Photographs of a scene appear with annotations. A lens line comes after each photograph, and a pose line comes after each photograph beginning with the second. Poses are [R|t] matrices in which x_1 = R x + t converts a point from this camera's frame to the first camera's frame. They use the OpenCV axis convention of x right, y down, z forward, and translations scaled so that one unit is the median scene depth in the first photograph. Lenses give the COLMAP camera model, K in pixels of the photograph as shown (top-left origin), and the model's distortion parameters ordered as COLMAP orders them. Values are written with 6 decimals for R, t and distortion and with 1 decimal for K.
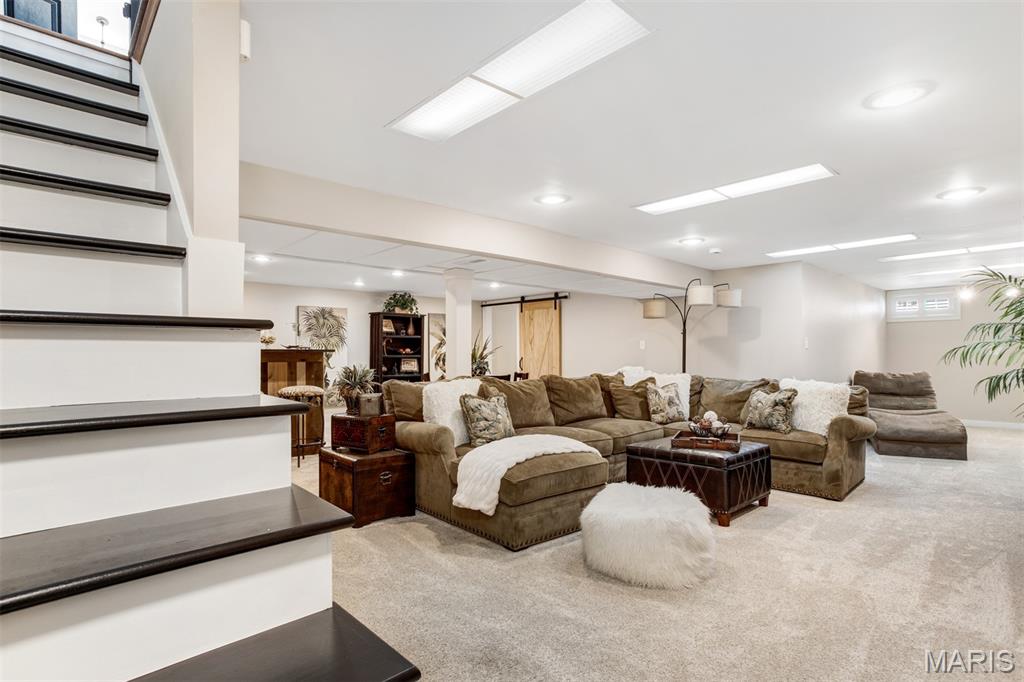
lens RADIAL K [[515.1, 0, 509.5], [0, 515.1, 349.4], [0, 0, 1]] dist [-0.015603, 0.007935]
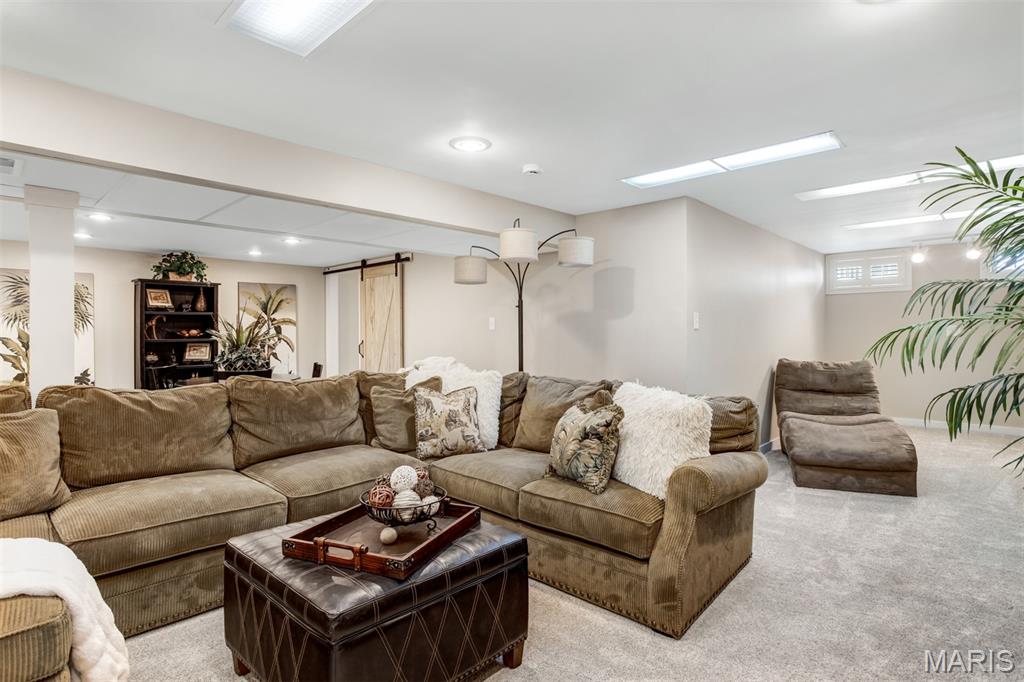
lens RADIAL K [[529.8, 0, 512.3], [0, 529.8, 336.8], [0, 0, 1]] dist [-0.031443, 0.001636]
pose [[0.997790, -0.003135, 0.066375, 0.304905], [0.002028, 0.999858, 0.016730, -0.004228], [-0.066418, -0.016558, 0.997655, 0.341456]]
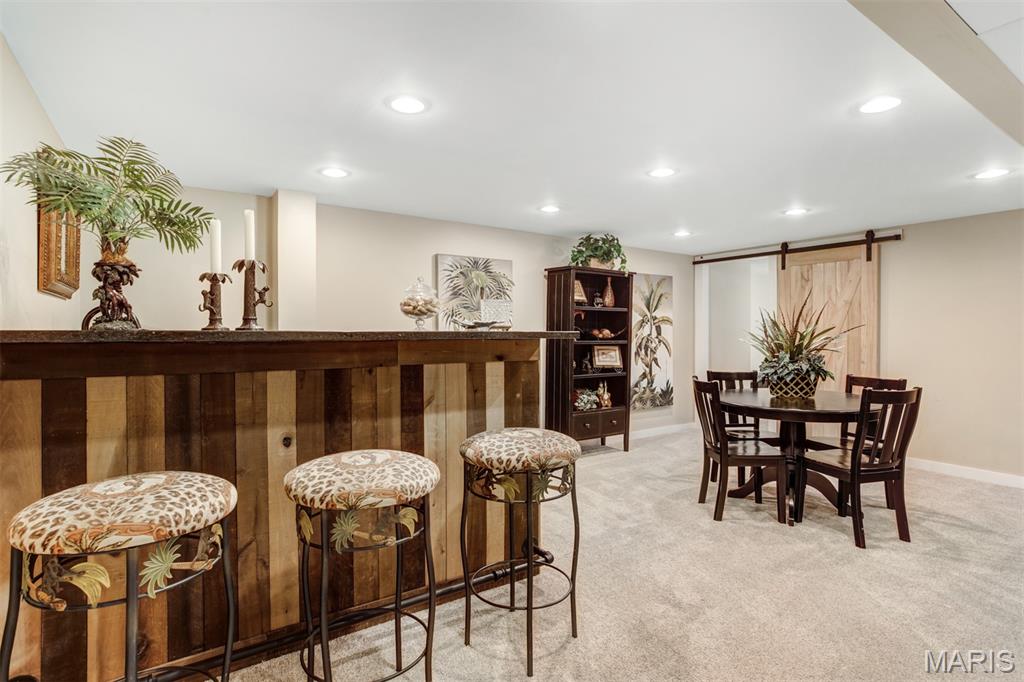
lens RADIAL K [[515.1, 0, 530.8], [0, 515.1, 335.5], [0, 0, 1]] dist [-0.015603, 0.007935]
pose [[0.994827, 0.002739, -0.101542, -0.334457], [-0.001681, 0.999943, 0.010501, -0.000796], [0.101565, -0.010276, 0.994776, 0.595157]]
